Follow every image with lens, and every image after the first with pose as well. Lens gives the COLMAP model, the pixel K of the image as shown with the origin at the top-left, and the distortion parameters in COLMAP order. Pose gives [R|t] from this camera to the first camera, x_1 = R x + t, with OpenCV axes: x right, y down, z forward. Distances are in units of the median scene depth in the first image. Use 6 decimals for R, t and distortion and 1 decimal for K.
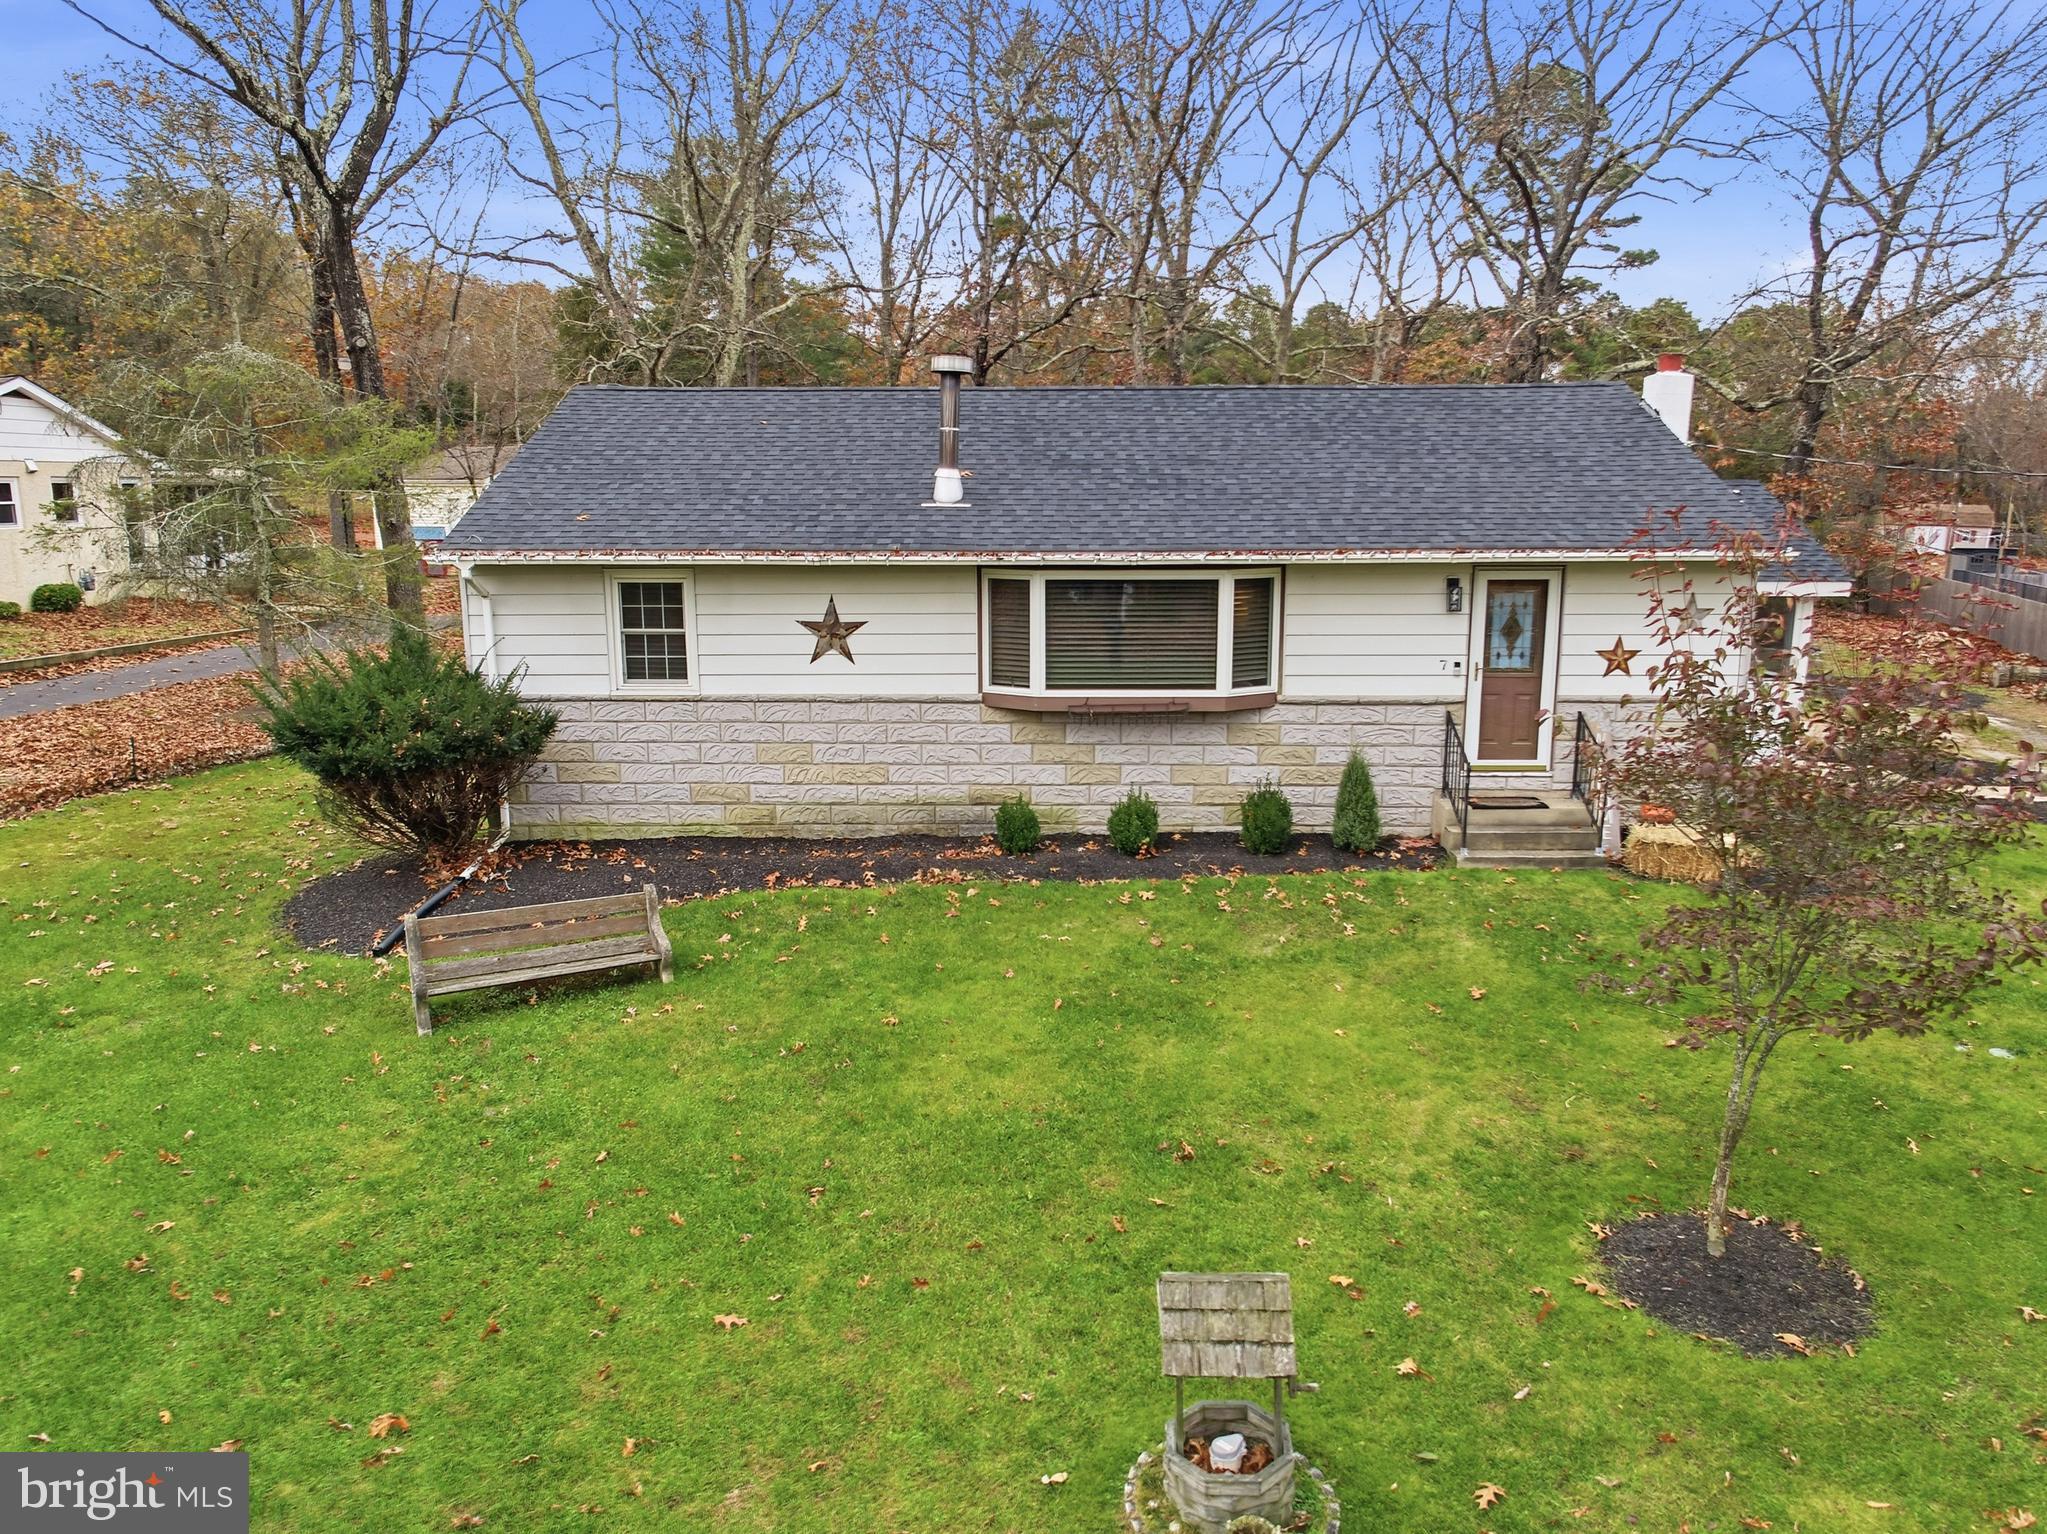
lens RADIAL K [[1453.1, 0, 1023.5], [0, 1453.1, 767.0], [0, 0, 1]] dist [-0.006093, -0.000733]
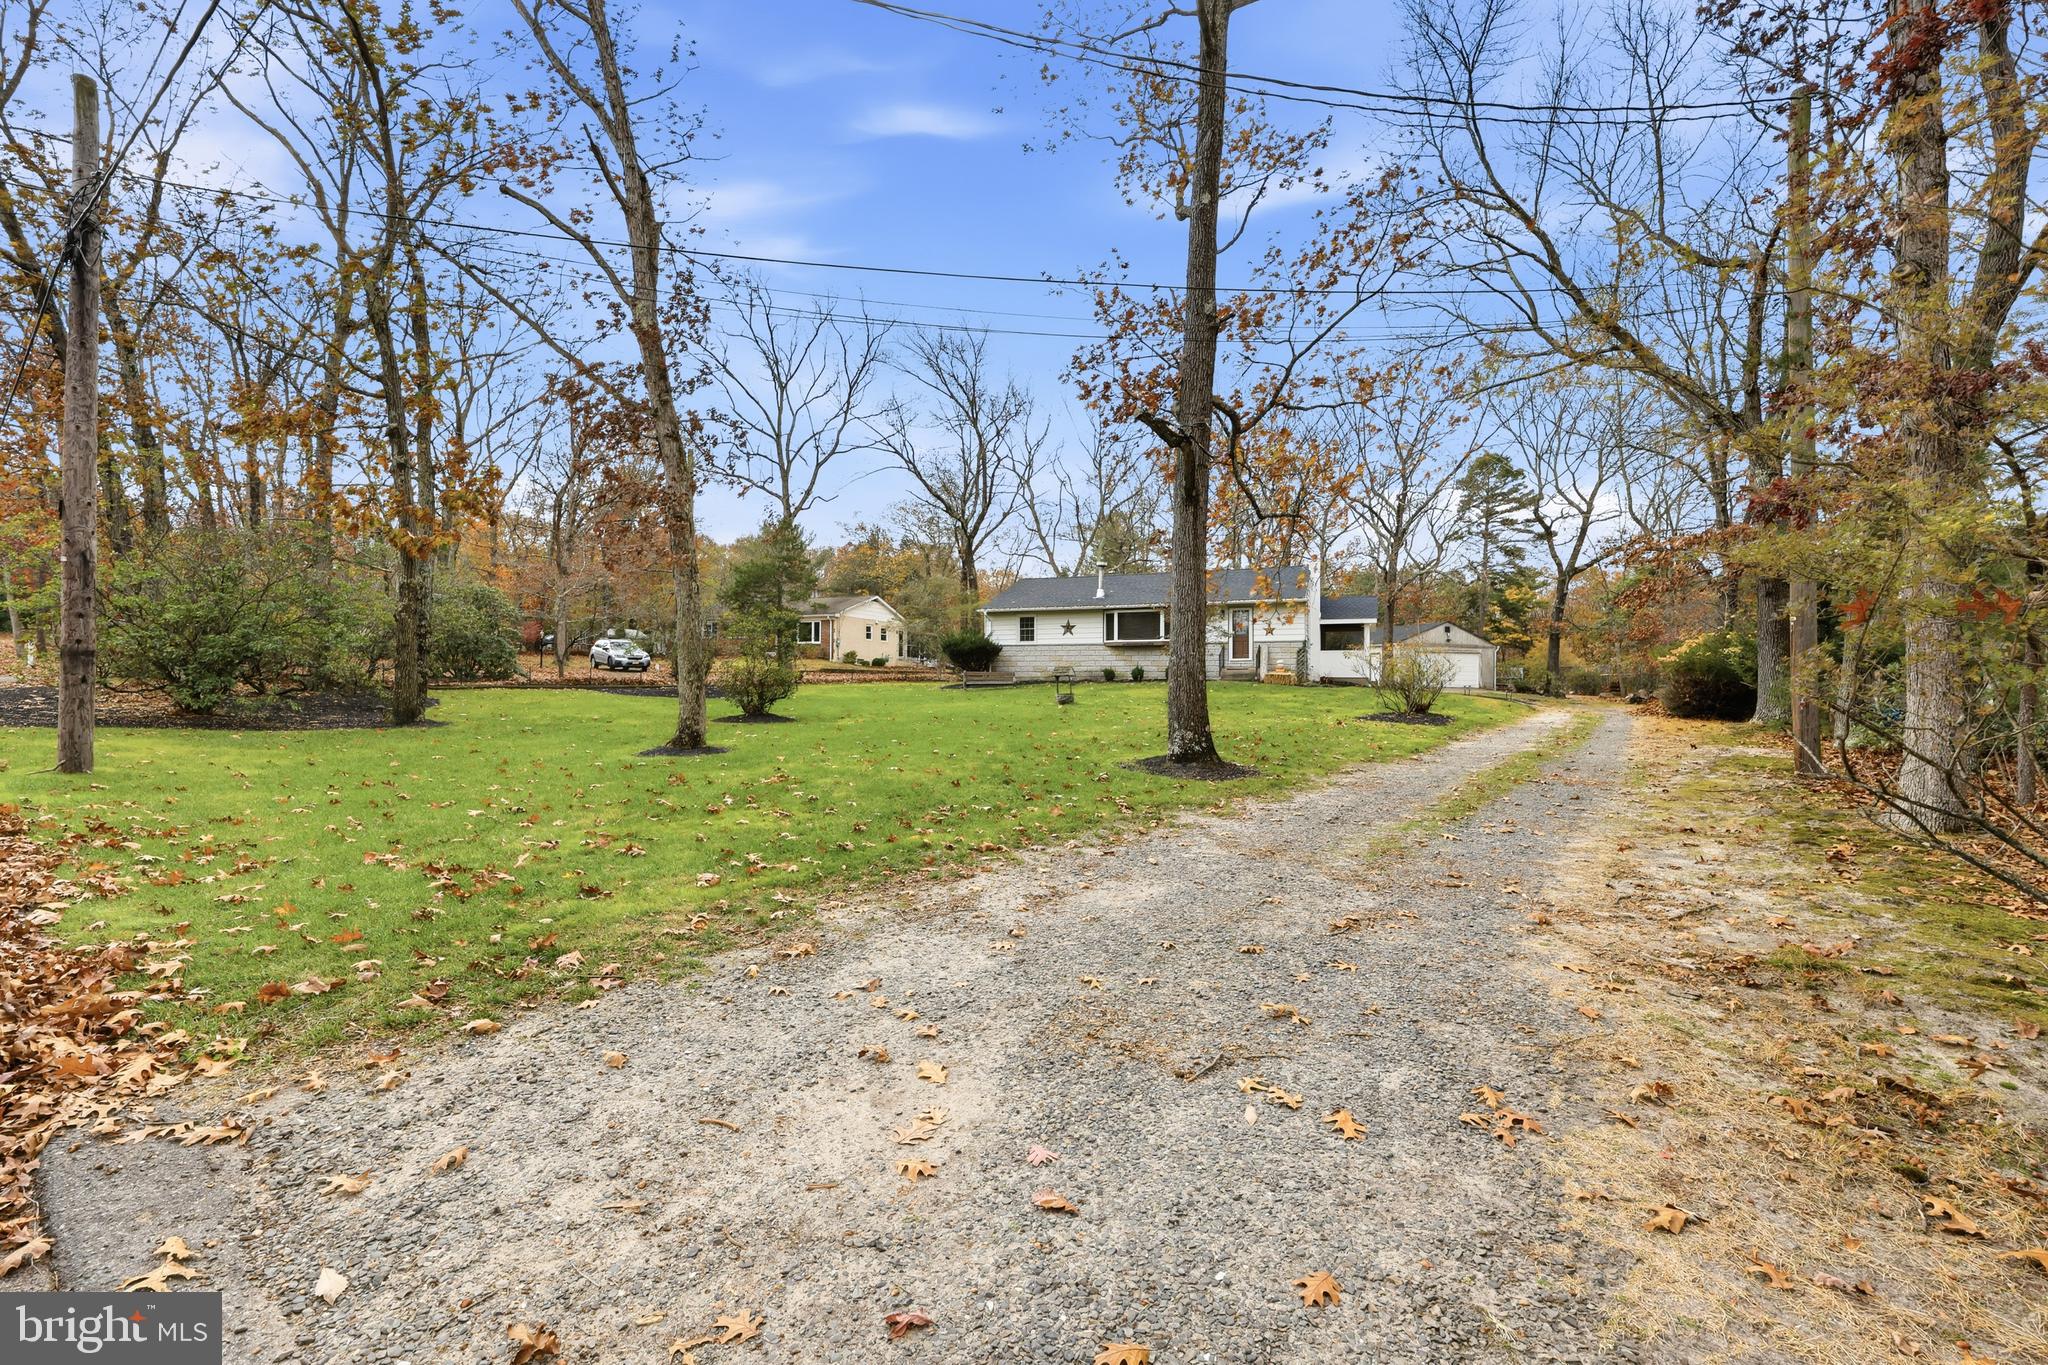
lens RADIAL K [[811.2, 0, 1014.5], [0, 811.2, 670.5], [0, 0, 1]] dist [-0.001696, -0.000134]
pose [[0.929979, 0.004532, -0.367585, 0.556097], [-0.082275, 0.977125, -0.196104, 0.475712], [0.358288, 0.212616, 0.909079, -1.071105]]
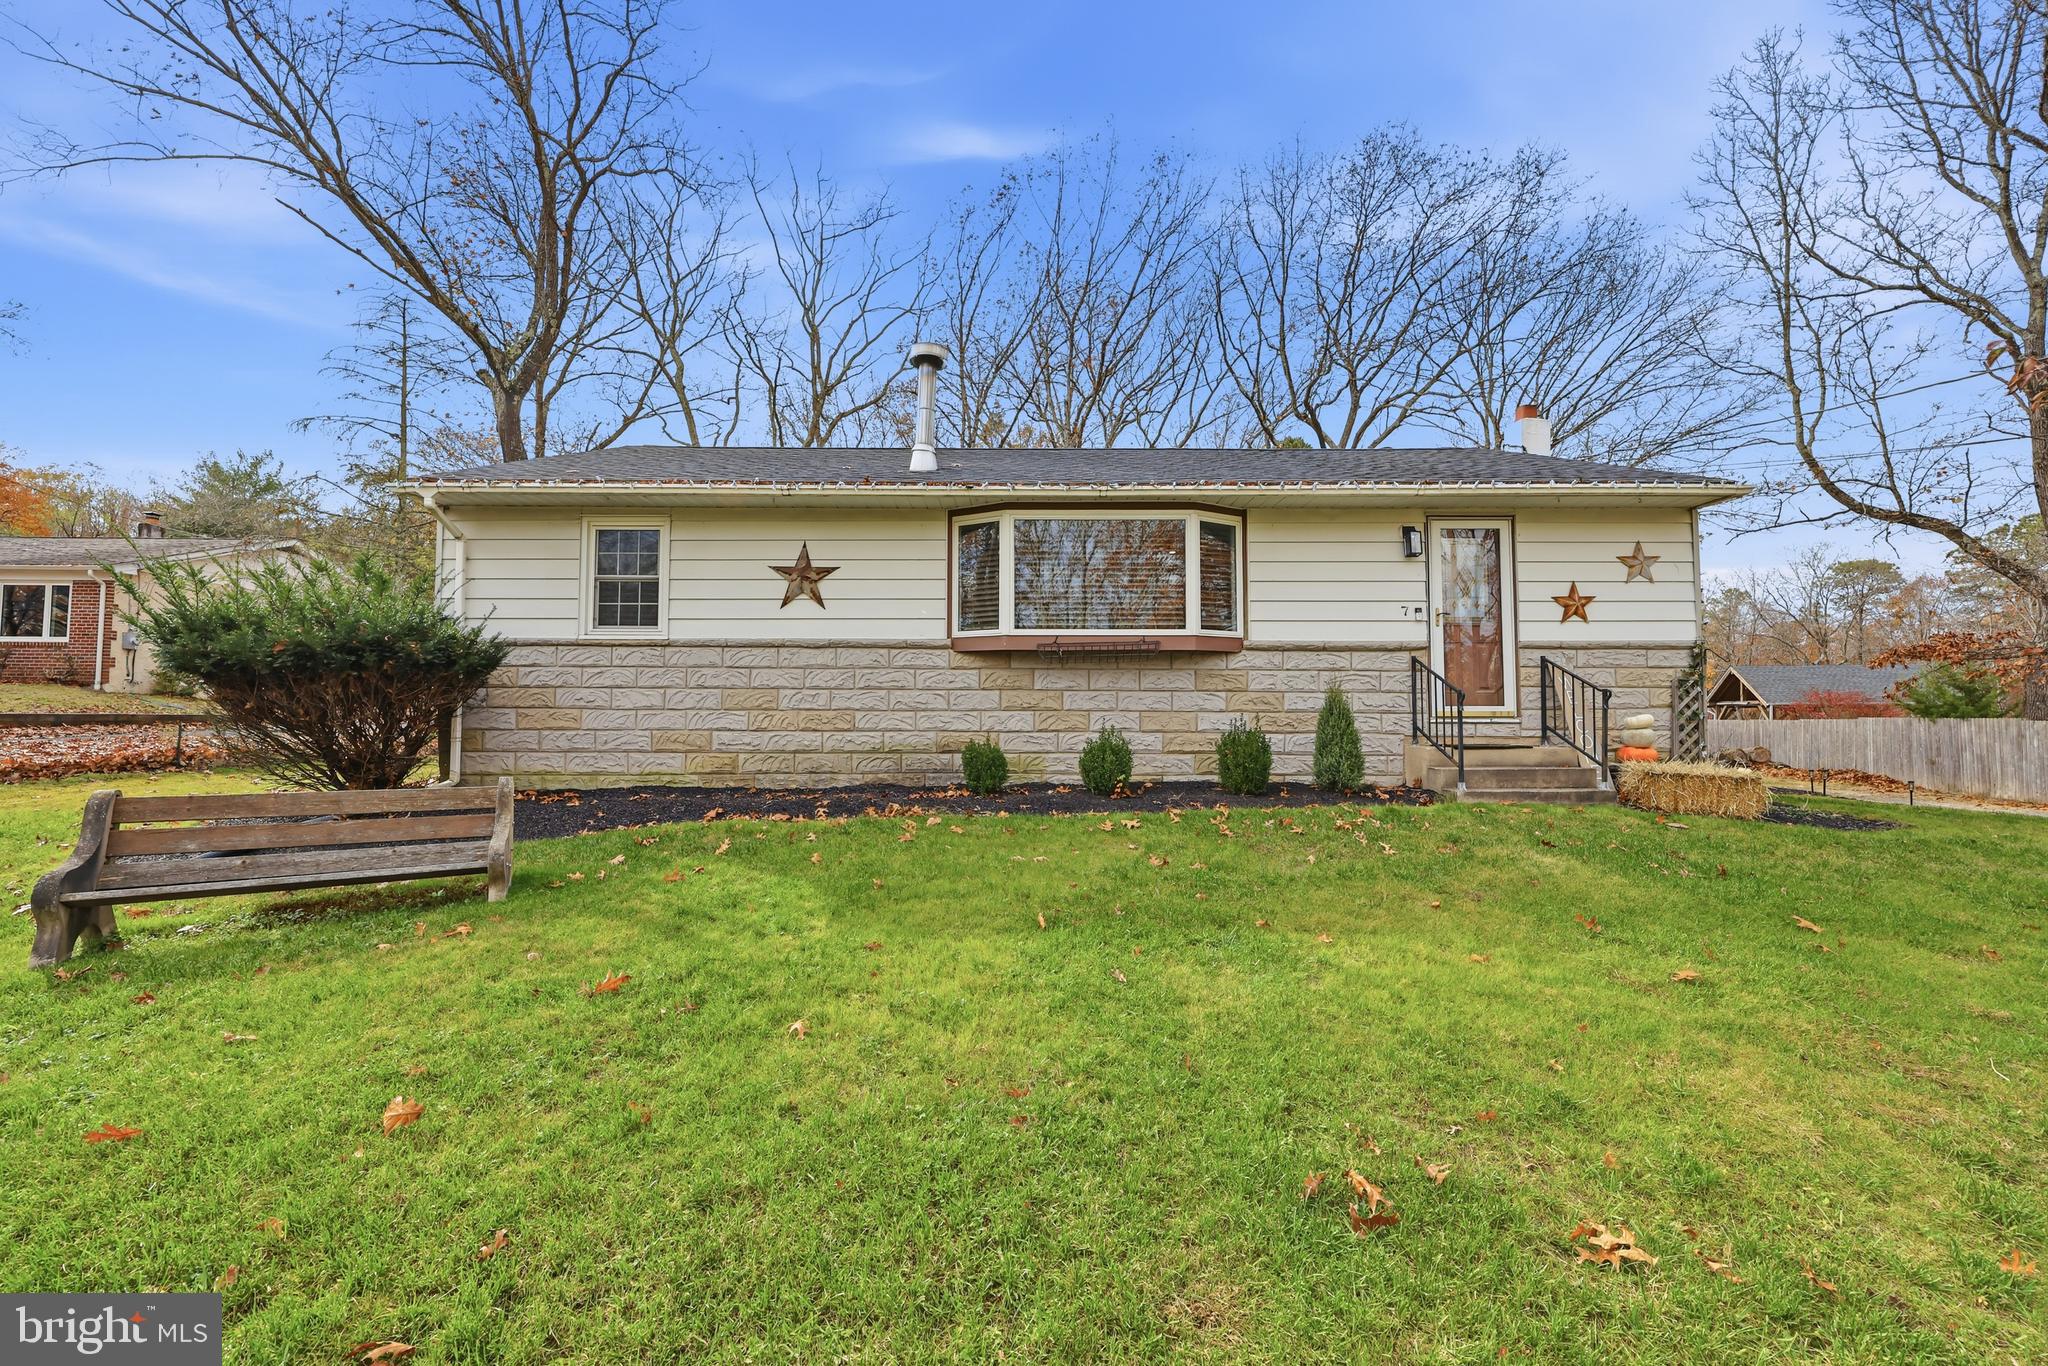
lens RADIAL K [[811.2, 0, 1014.5], [0, 811.2, 671.0], [0, 0, 1]] dist [-0.001696, -0.000134]
pose [[0.999560, 0.007921, 0.028571, -0.000399], [-0.000752, 0.970115, -0.242643, 0.107768], [-0.029639, 0.242515, 0.969695, 0.461765]]
